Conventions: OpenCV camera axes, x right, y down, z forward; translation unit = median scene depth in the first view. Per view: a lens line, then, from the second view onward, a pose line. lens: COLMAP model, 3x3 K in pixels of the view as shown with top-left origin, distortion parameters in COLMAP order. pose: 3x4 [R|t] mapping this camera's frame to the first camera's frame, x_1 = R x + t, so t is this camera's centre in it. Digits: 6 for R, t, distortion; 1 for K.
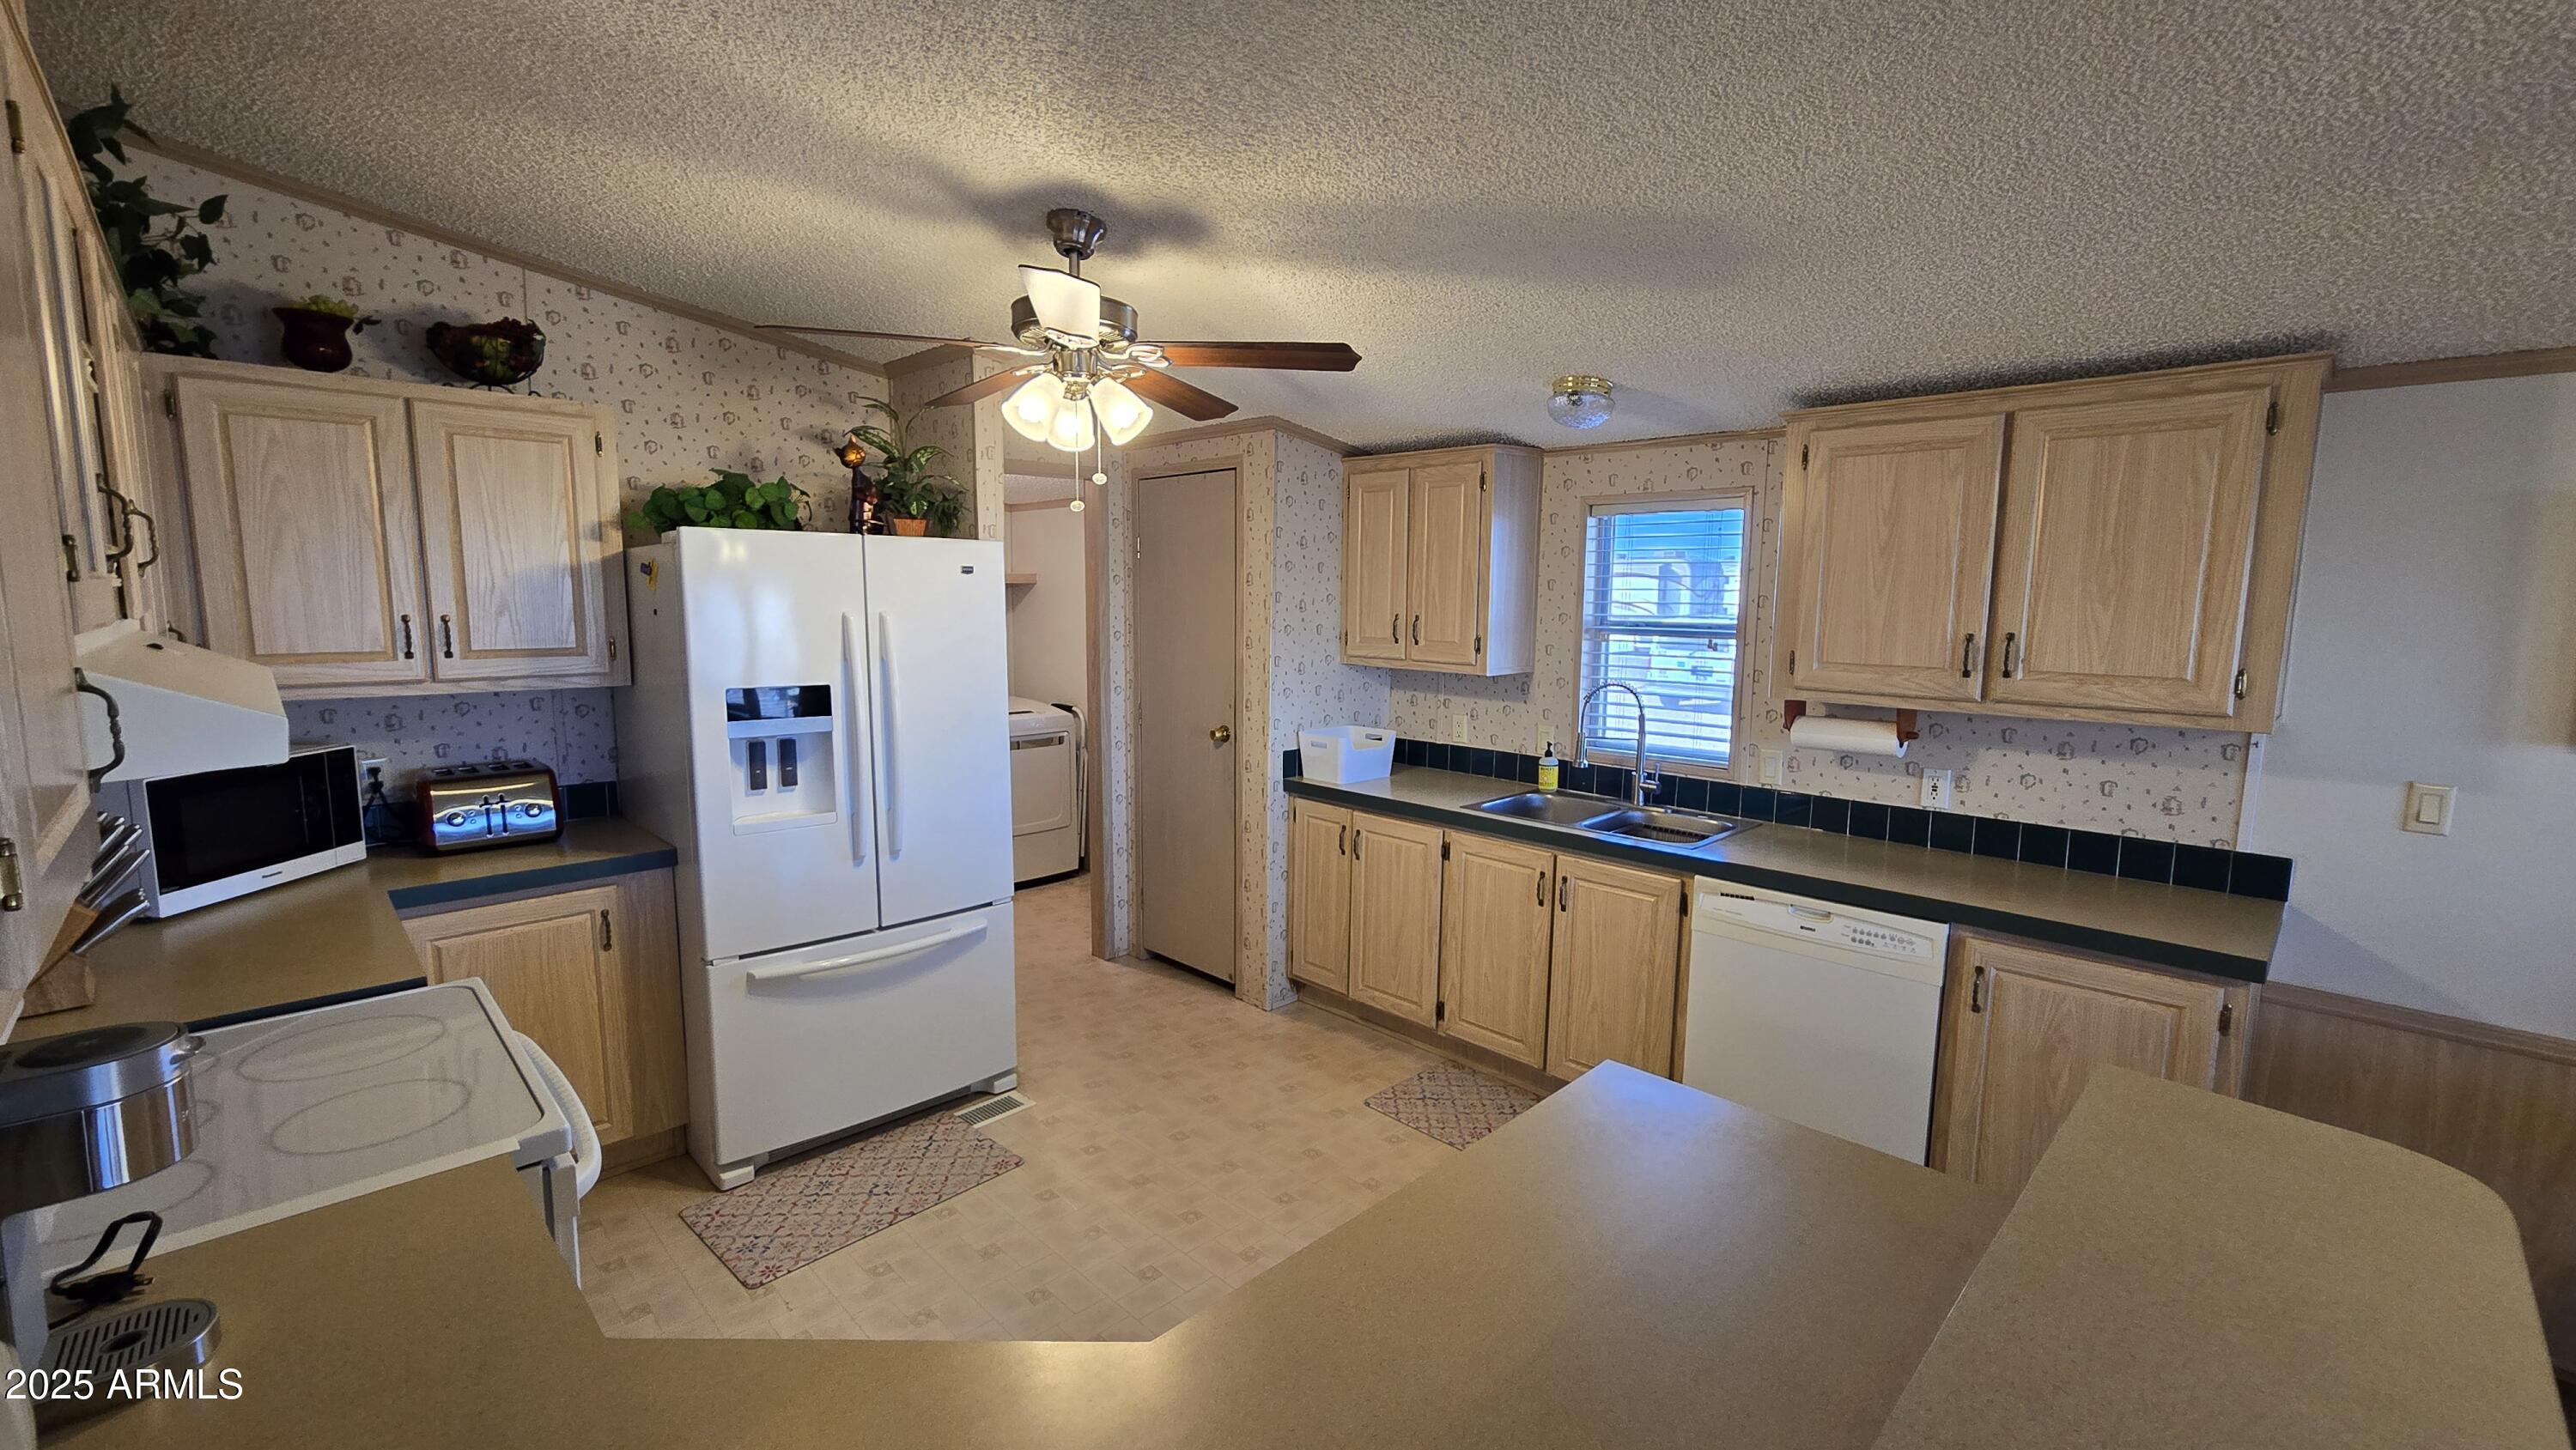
lens RADIAL K [[1062.9, 0, 1296.5], [0, 1062.9, 720.0], [0, 0, 1]] dist [-0.001570, 0.000837]
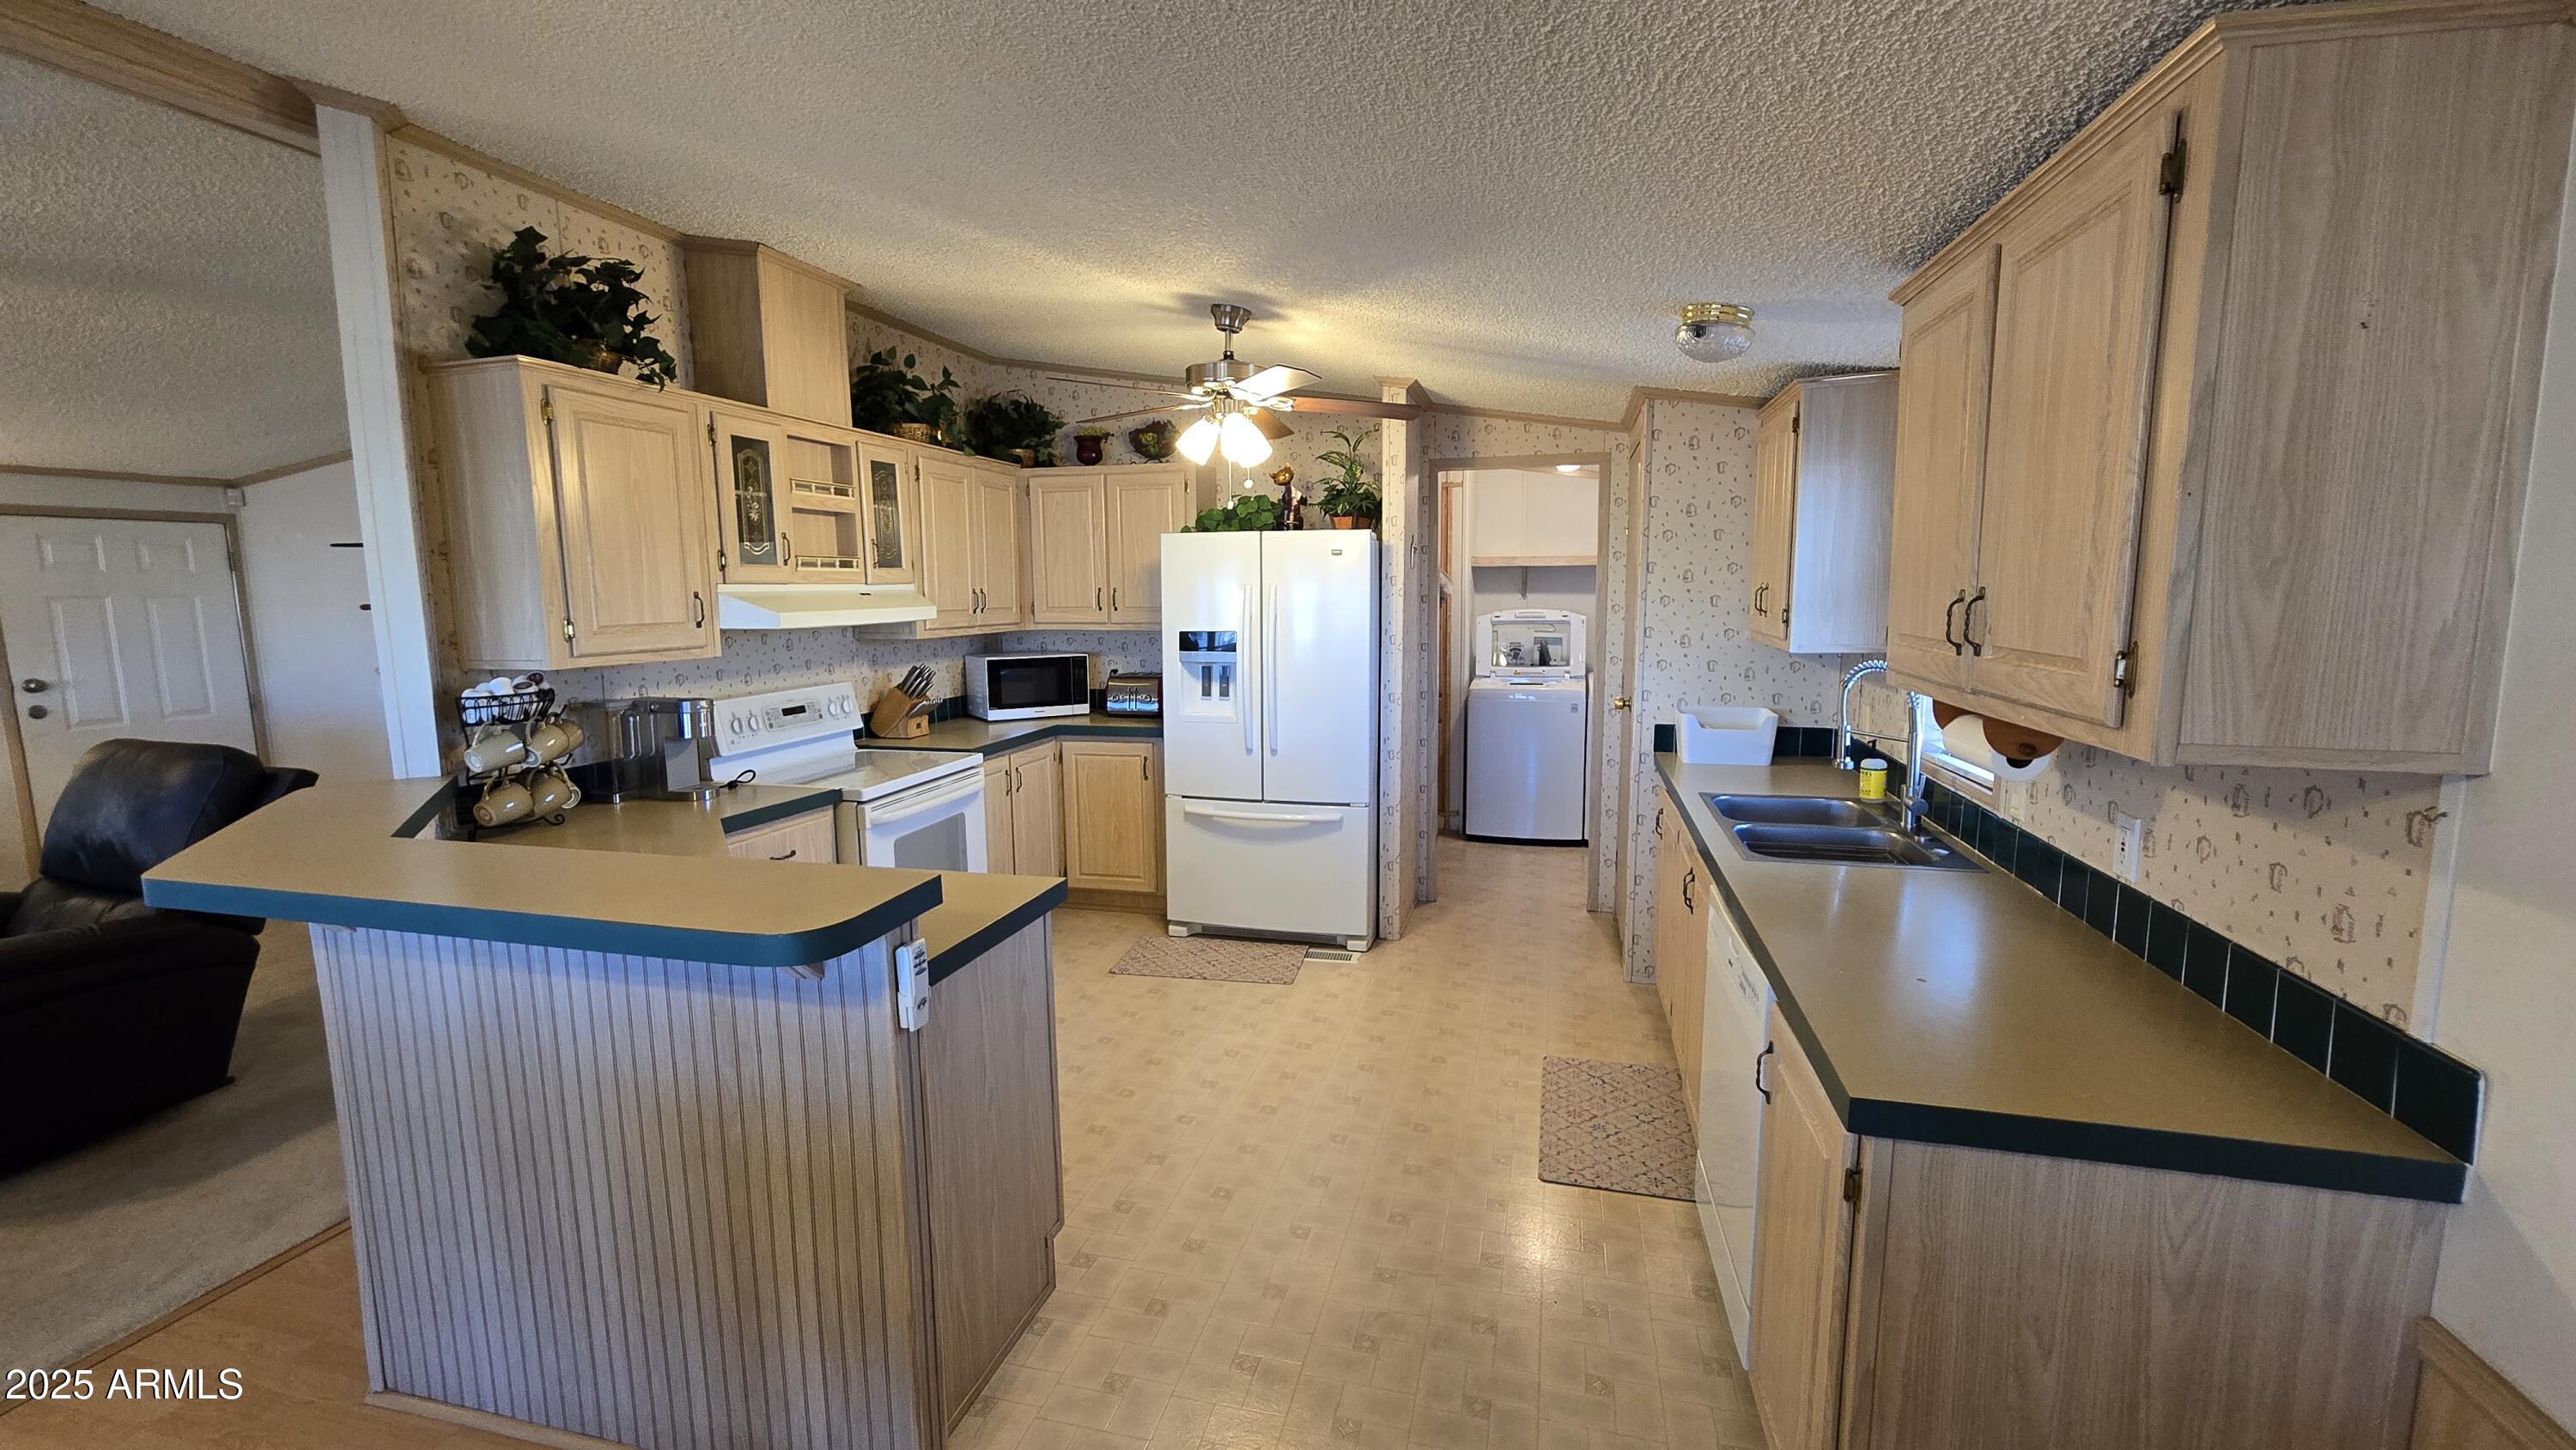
lens RADIAL K [[1062.9, 0, 1289.3], [0, 1062.9, 722.0], [0, 0, 1]] dist [-0.001570, 0.000837]
pose [[0.513985, 0.095991, -0.852412, 0.931226], [-0.089375, 0.994303, 0.058079, 0.000272], [0.853131, 0.046333, 0.519636, 0.284247]]
